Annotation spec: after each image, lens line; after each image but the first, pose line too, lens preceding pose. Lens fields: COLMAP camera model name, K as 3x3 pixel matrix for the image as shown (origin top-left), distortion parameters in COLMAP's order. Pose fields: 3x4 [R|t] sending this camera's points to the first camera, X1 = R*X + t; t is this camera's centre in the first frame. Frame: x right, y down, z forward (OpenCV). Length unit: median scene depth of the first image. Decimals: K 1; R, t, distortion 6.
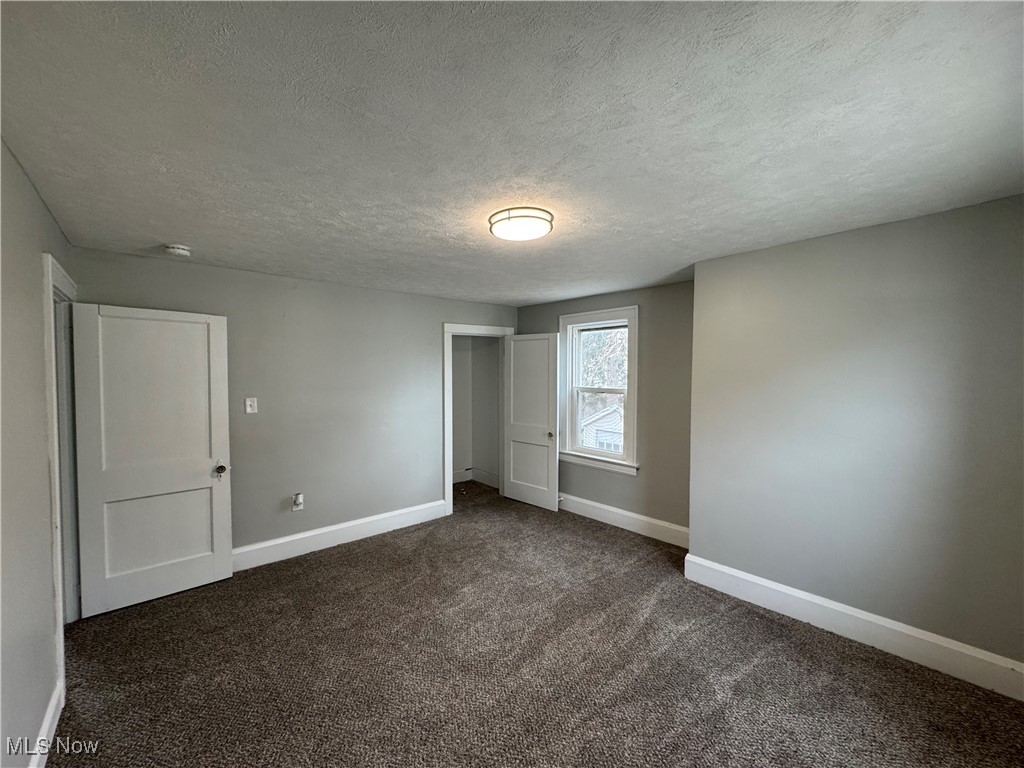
lens RADIAL K [[406.6, 0, 516.4], [0, 406.6, 380.4], [0, 0, 1]] dist [-0.000766, 0.000496]
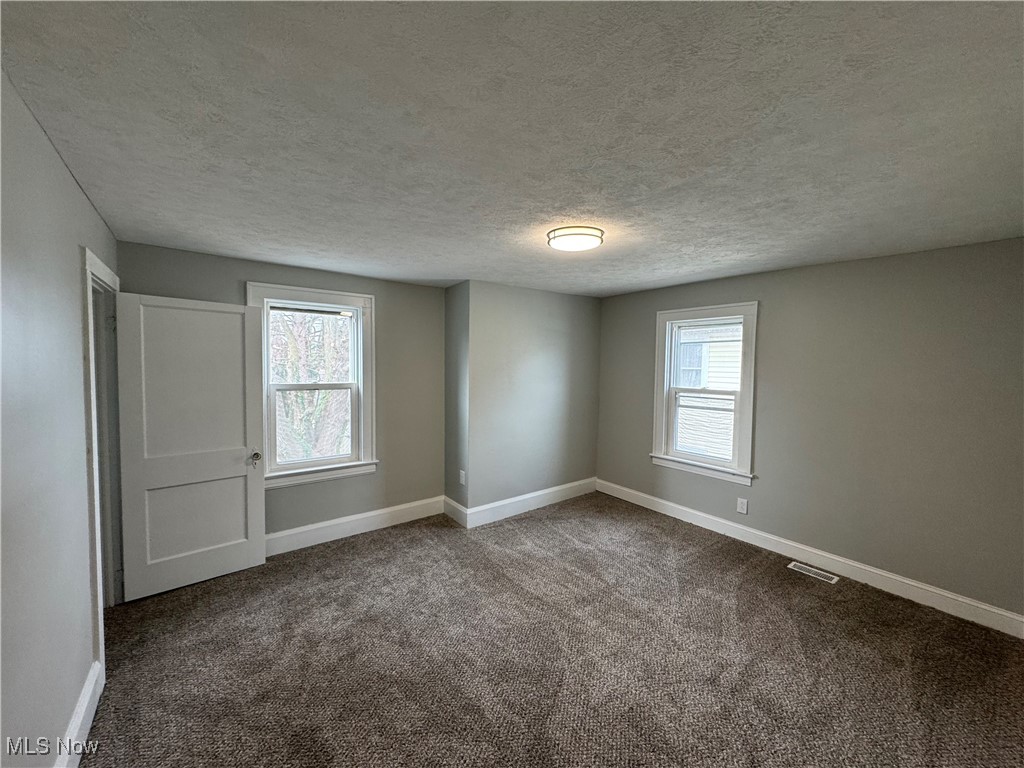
lens RADIAL K [[406.6, 0, 510.7], [0, 406.6, 380.0], [0, 0, 1]] dist [-0.000766, 0.000496]
pose [[0.077070, -0.035663, 0.996388, -0.754785], [0.010132, 0.999336, 0.034985, -0.017474], [-0.996974, 0.007399, 0.077380, 0.709441]]
